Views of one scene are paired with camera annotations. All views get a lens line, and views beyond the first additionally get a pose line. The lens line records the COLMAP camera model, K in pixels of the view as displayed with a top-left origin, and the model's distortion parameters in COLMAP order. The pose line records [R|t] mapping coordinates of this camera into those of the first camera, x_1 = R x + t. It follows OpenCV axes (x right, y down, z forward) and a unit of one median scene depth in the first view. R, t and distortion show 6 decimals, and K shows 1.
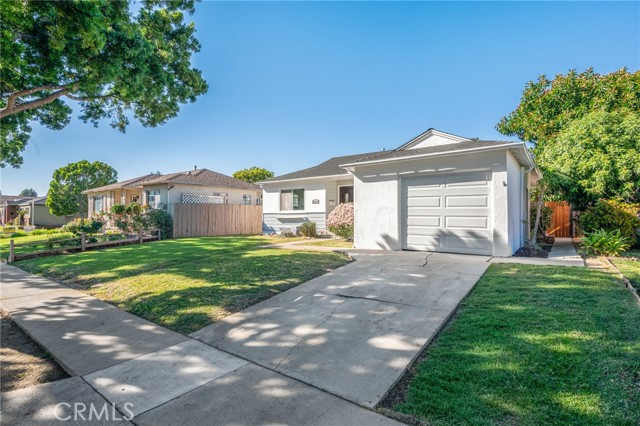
lens RADIAL K [[315.7, 0, 319.3], [0, 315.7, 212.9], [0, 0, 1]] dist [0.000649, -0.001143]
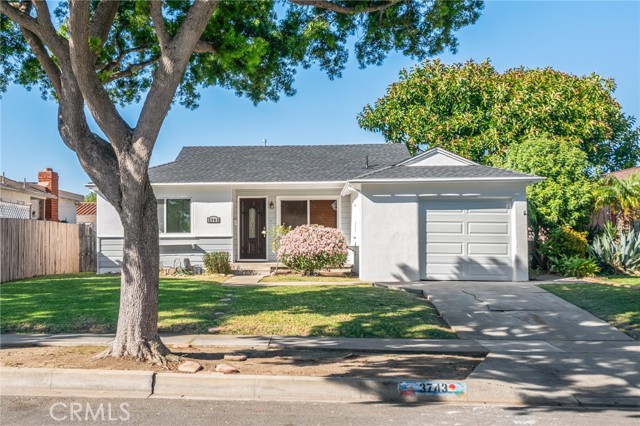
lens RADIAL K [[589.4, 0, 320.5], [0, 589.4, 214.7], [0, 0, 1]] dist [-0.016328, -0.002864]
pose [[0.852904, 0.025931, 0.521423, -0.837159], [-0.007174, 0.999254, -0.037959, -0.004134], [-0.522018, 0.028635, 0.852454, -0.269818]]
